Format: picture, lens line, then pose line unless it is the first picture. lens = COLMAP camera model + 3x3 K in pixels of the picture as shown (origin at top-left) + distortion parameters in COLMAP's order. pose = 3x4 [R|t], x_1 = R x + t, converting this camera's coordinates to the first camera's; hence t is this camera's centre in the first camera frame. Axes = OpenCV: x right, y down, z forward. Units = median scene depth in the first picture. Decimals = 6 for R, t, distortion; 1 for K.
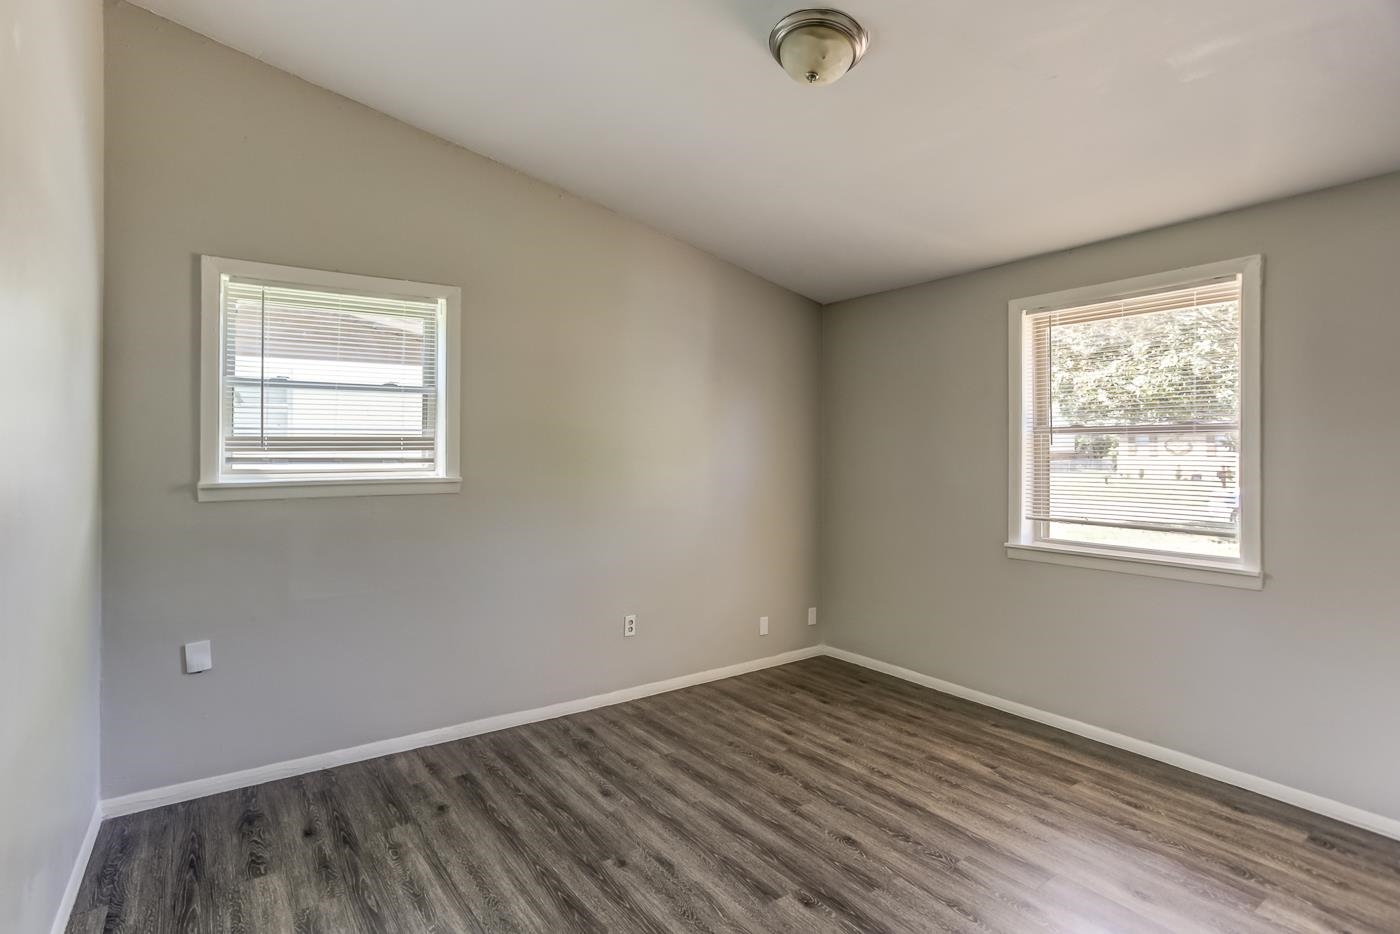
lens RADIAL K [[694.9, 0, 676.0], [0, 694.9, 463.4], [0, 0, 1]] dist [-0.063704, 0.027545]
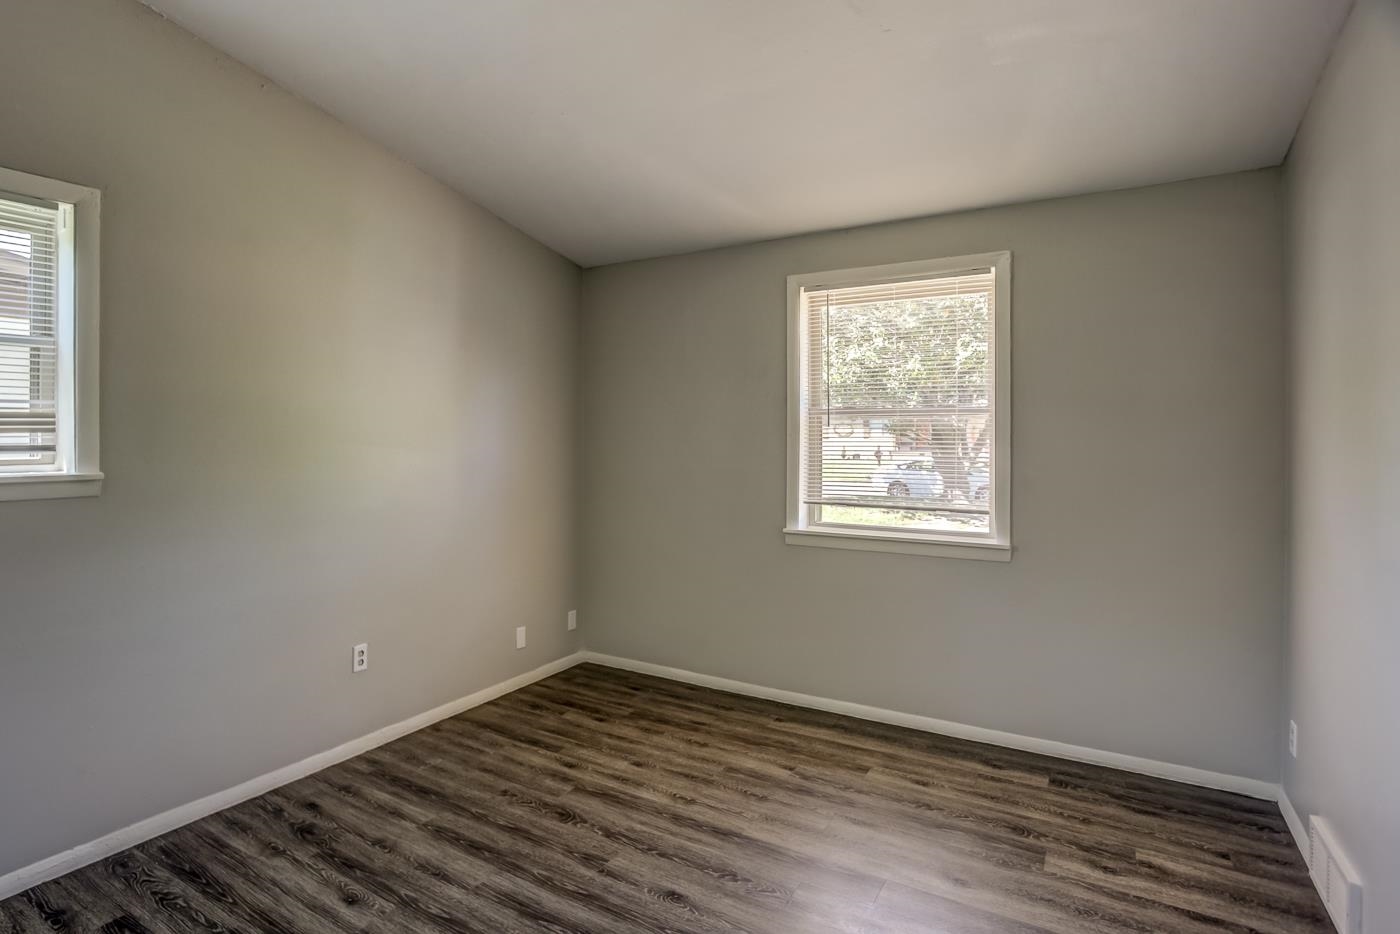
lens RADIAL K [[694.2, 0, 652.4], [0, 694.2, 446.5], [0, 0, 1]] dist [-0.087965, 0.032293]
pose [[0.919032, -0.007596, 0.394109, -0.078194], [0.008023, 0.999968, 0.000563, -0.001414], [-0.394101, 0.002644, 0.919063, 0.209669]]
